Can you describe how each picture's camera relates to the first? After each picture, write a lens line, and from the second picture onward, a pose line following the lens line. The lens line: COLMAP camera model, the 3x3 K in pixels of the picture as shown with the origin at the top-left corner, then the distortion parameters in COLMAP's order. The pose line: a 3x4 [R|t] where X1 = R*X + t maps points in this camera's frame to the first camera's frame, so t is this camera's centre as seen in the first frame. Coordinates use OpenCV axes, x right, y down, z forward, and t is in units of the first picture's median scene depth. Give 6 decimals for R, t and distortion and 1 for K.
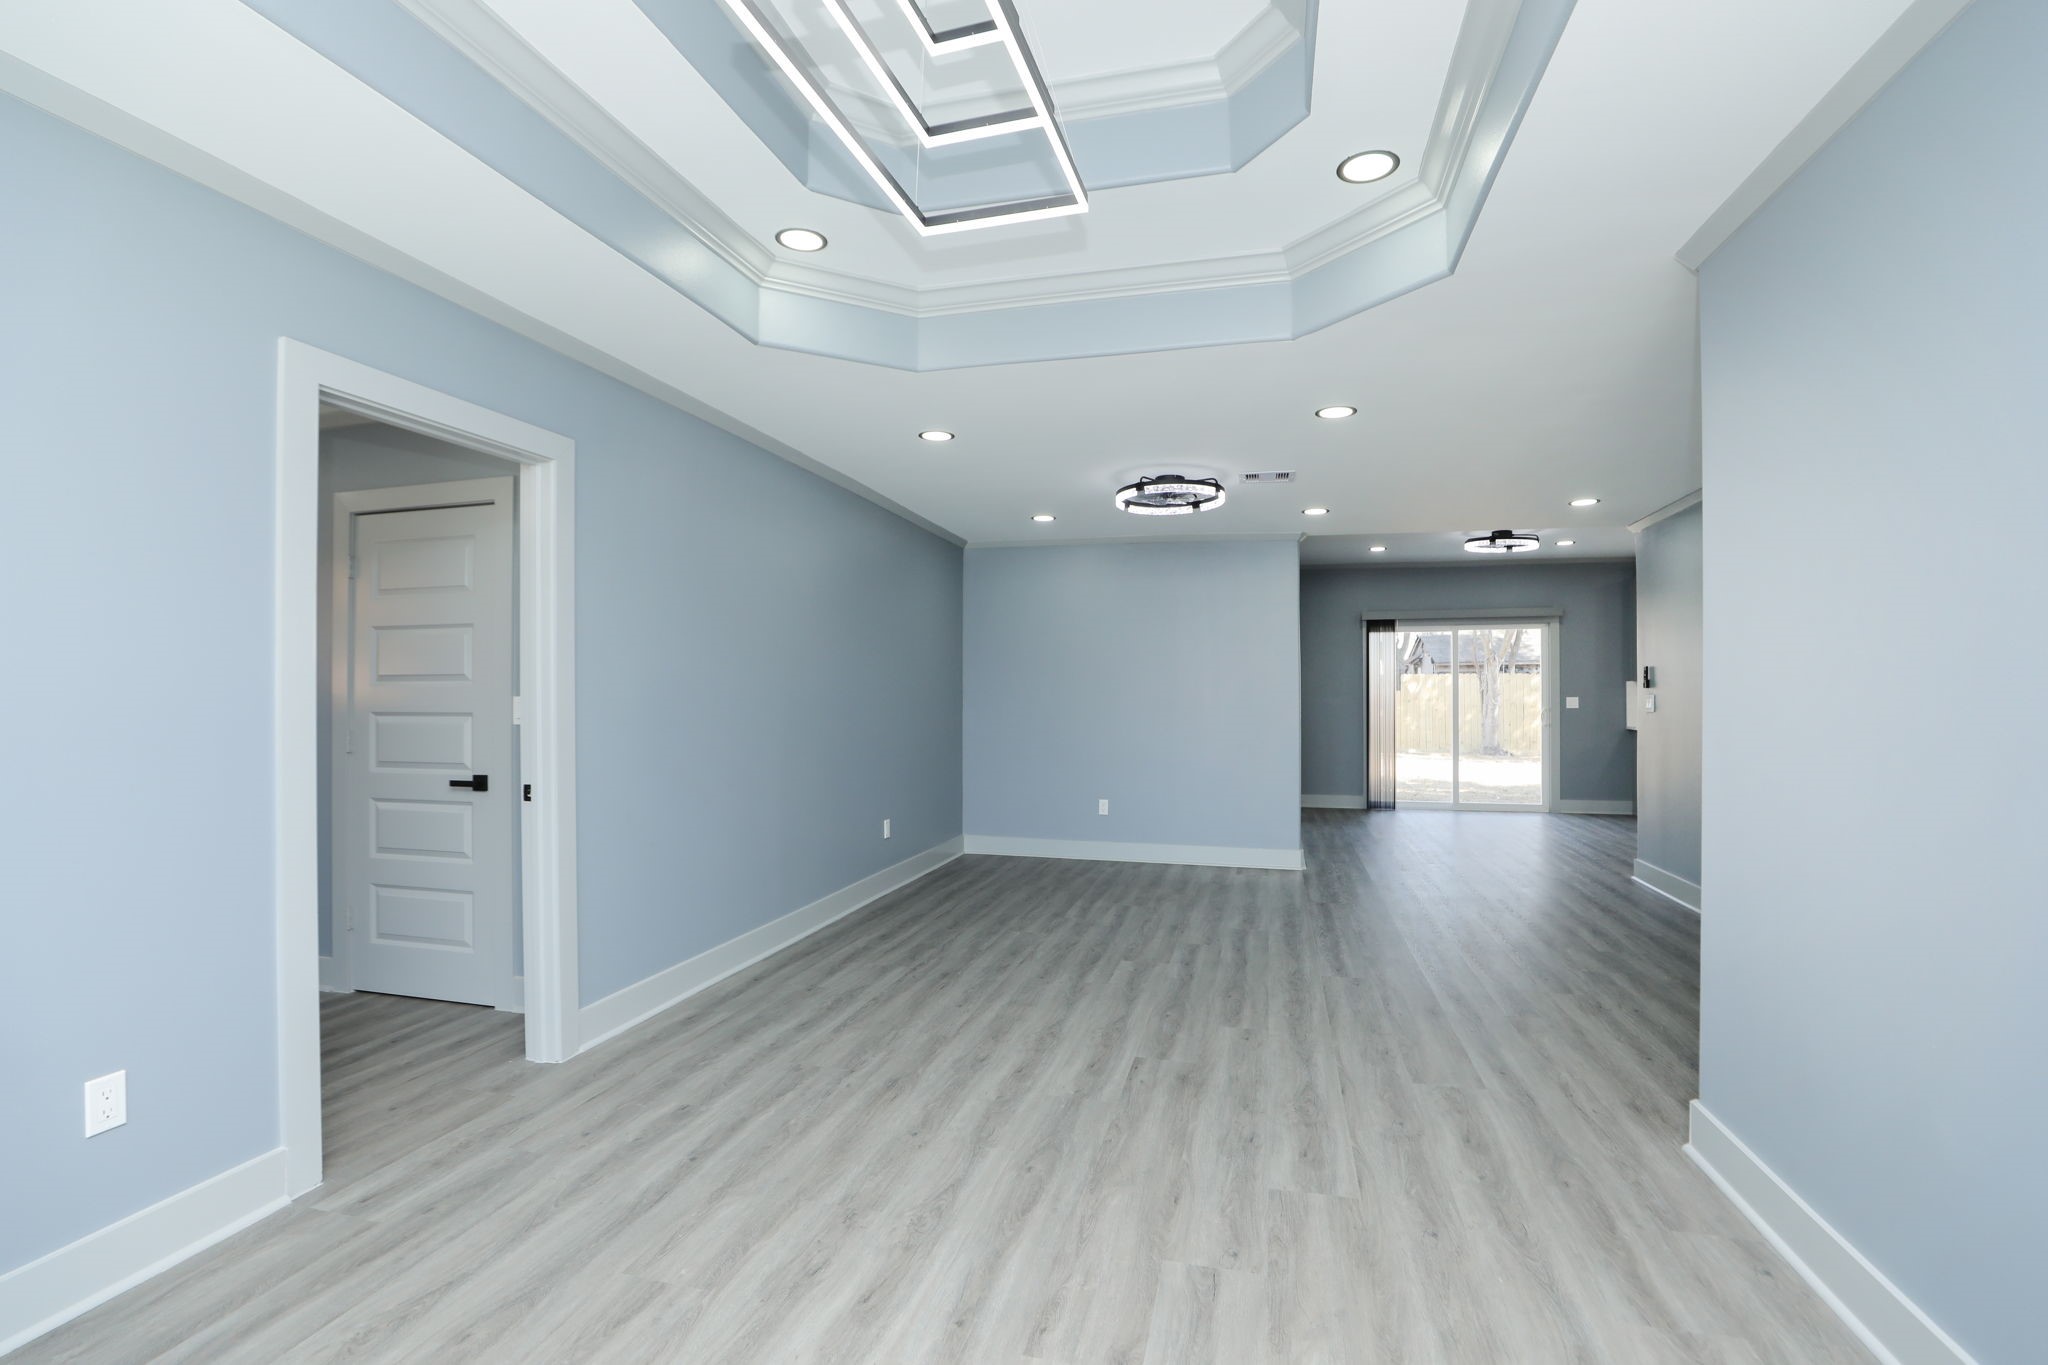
lens RADIAL K [[976.4, 0, 1011.7], [0, 976.4, 698.7], [0, 0, 1]] dist [-0.041588, 0.012150]
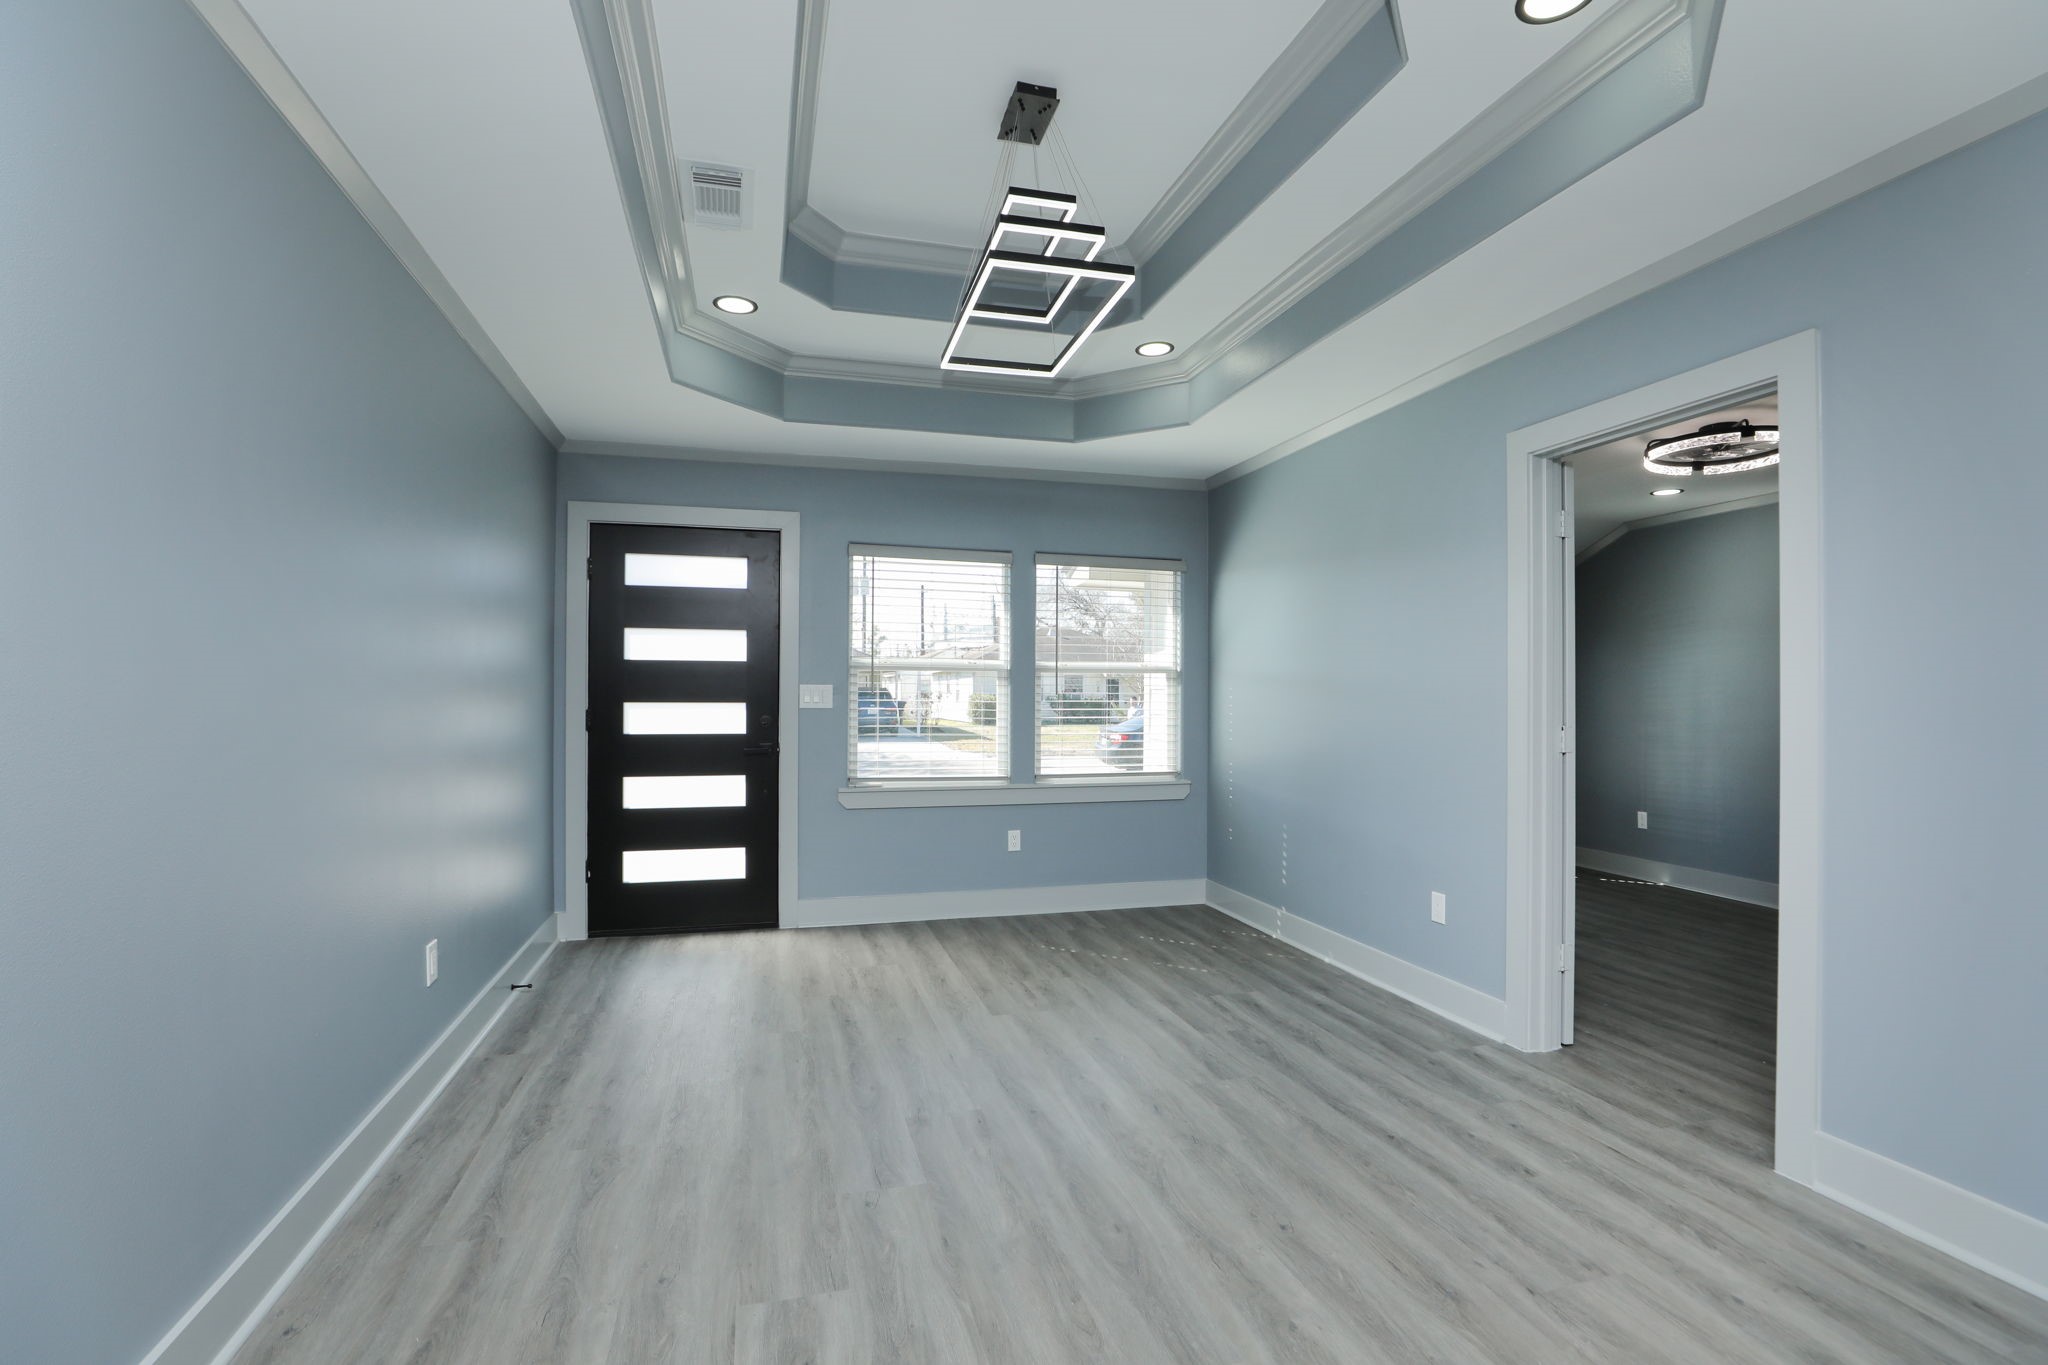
lens RADIAL K [[976.4, 0, 1026.6], [0, 976.4, 677.9], [0, 0, 1]] dist [-0.041588, 0.012150]
pose [[-0.865719, -0.009971, -0.500431, 0.579633], [-0.005080, 0.999925, -0.011136, 0.003974], [0.500504, -0.007098, -0.865705, 1.885166]]
